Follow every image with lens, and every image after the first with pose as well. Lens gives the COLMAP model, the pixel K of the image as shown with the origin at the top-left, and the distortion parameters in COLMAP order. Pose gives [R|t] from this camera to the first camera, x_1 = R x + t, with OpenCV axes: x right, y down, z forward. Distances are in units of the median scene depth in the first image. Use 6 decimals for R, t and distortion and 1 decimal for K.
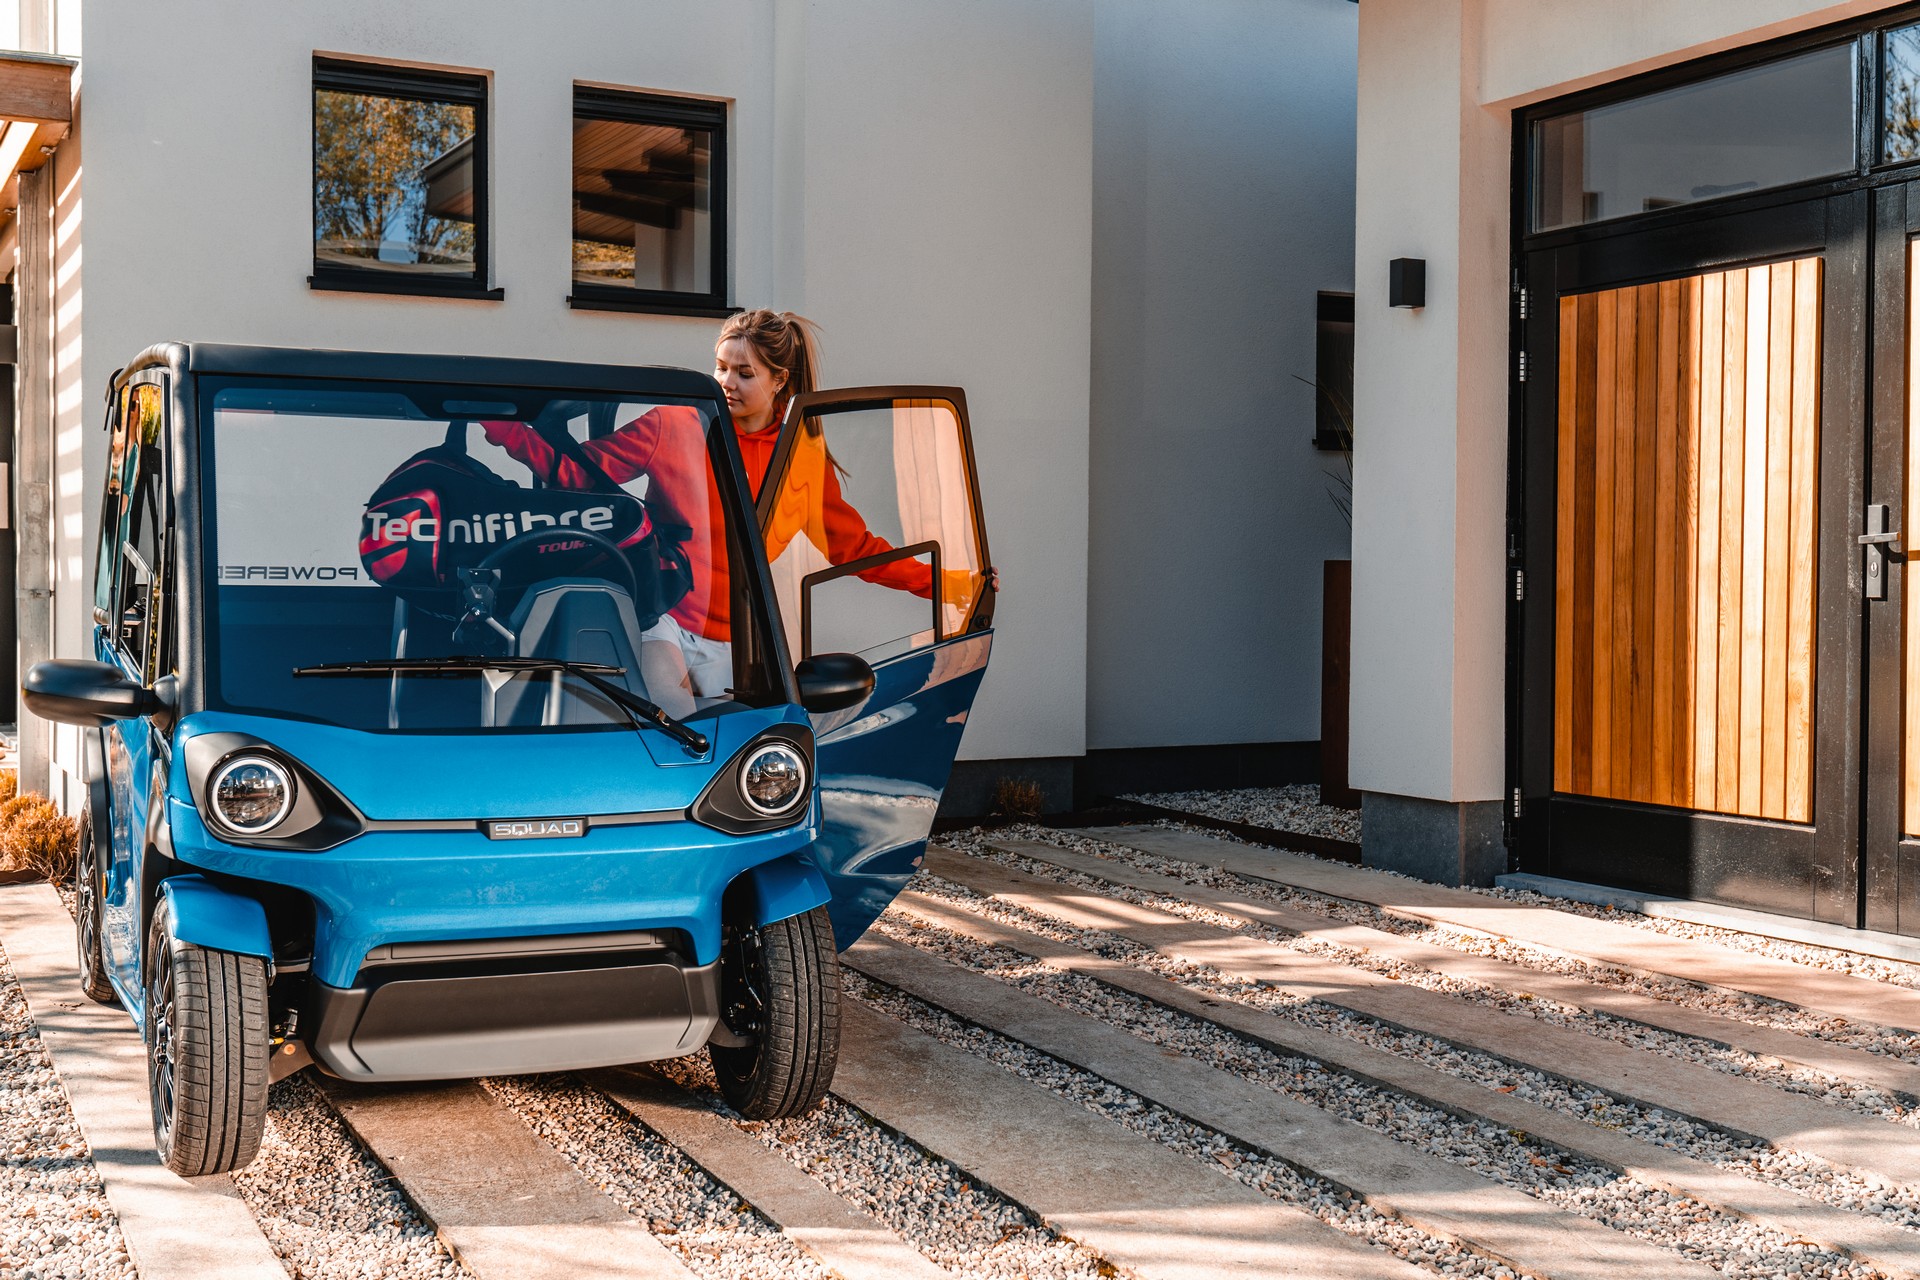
lens RADIAL K [[2263.3, 0, 942.7], [0, 2263.3, 654.4], [0, 0, 1]] dist [0.008285, 0.000000]
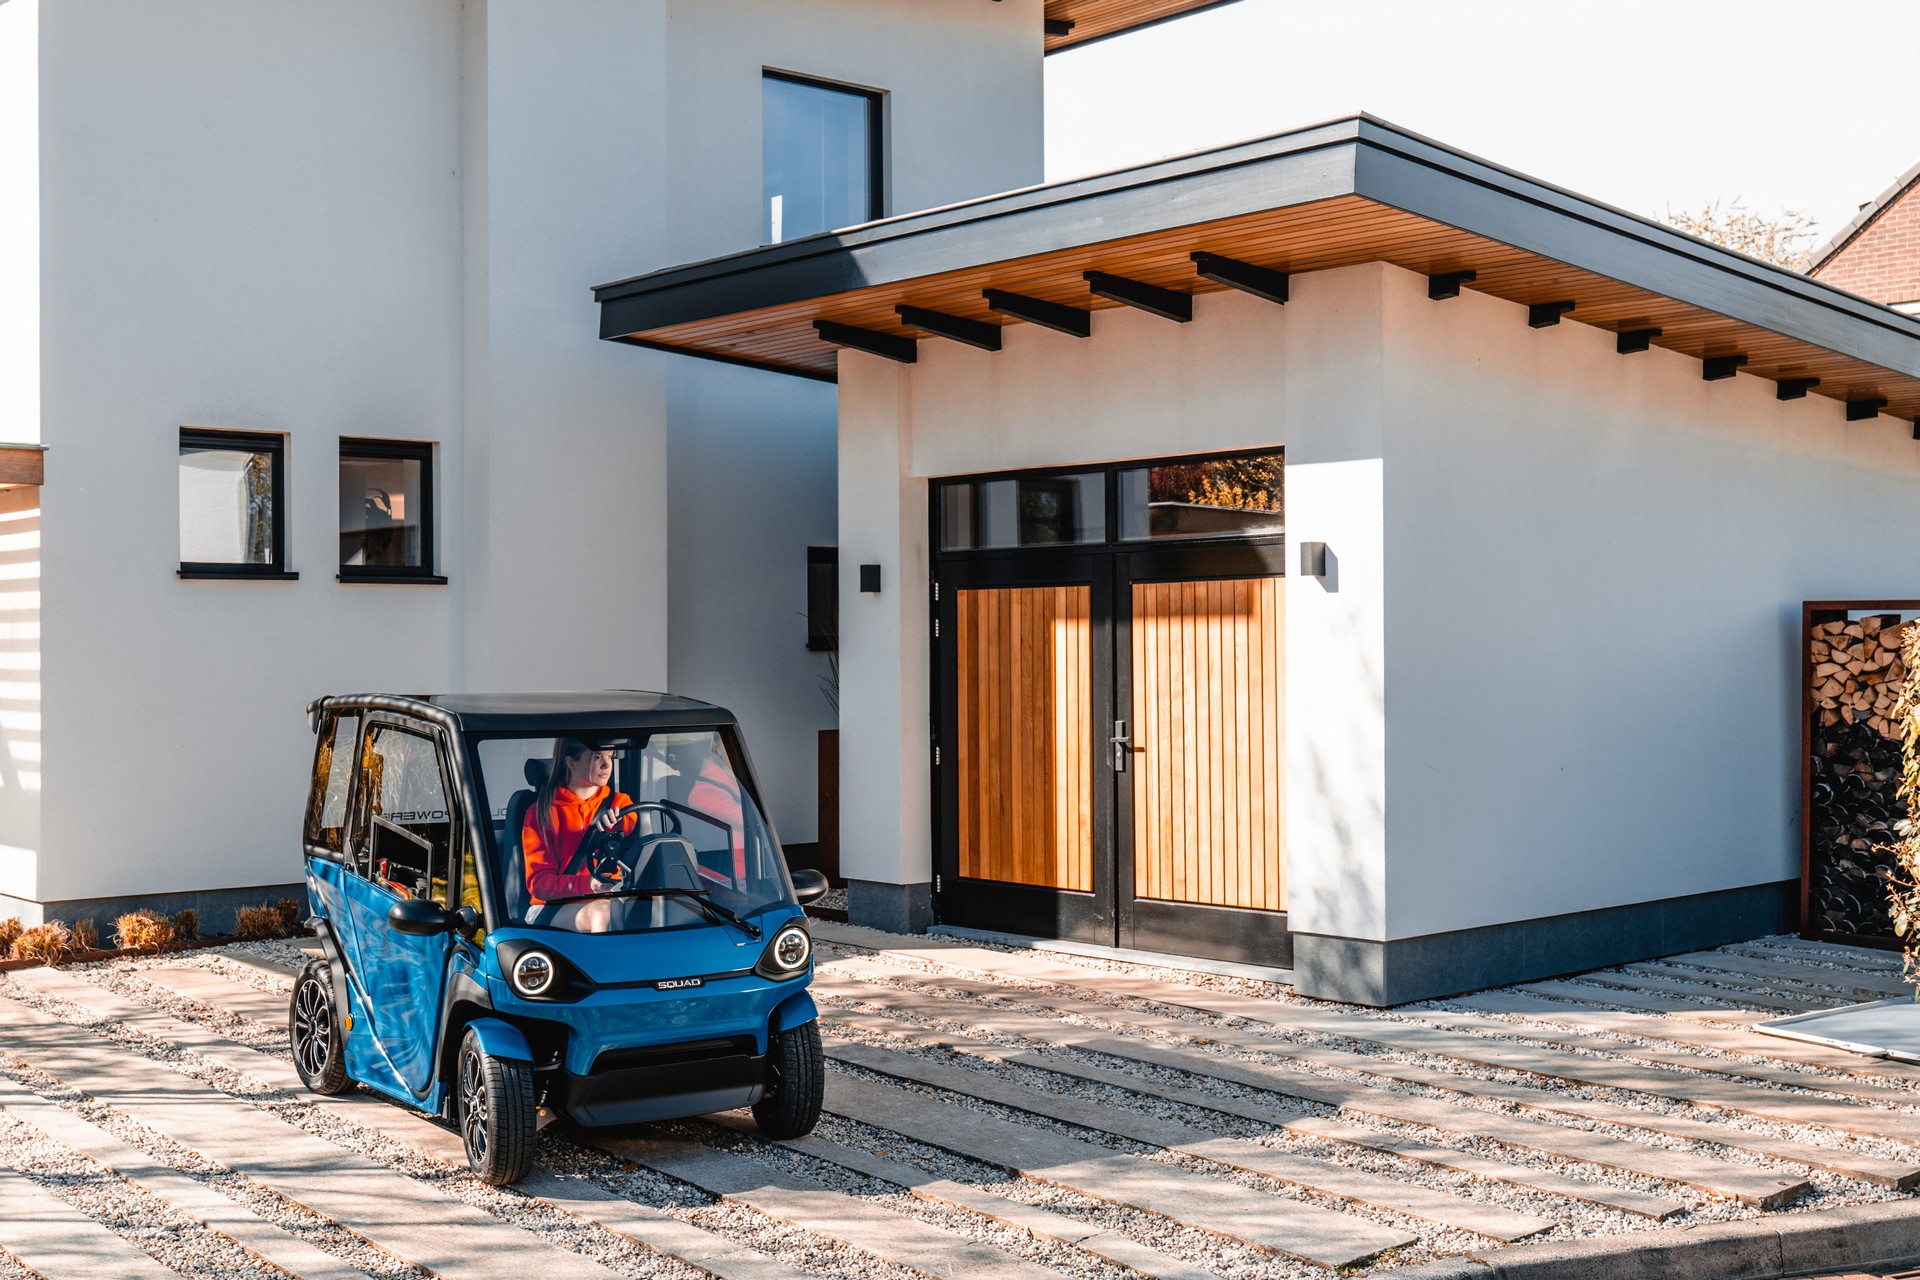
lens RADIAL K [[2263.3, 0, 906.8], [0, 2263.3, 657.1], [0, 0, 1]] dist [0.008285, 0.000000]
pose [[0.973863, -0.010950, 0.226872, -0.160103], [0.017352, 0.999505, -0.026244, -0.062899], [-0.226473, 0.029495, 0.973571, -0.682042]]
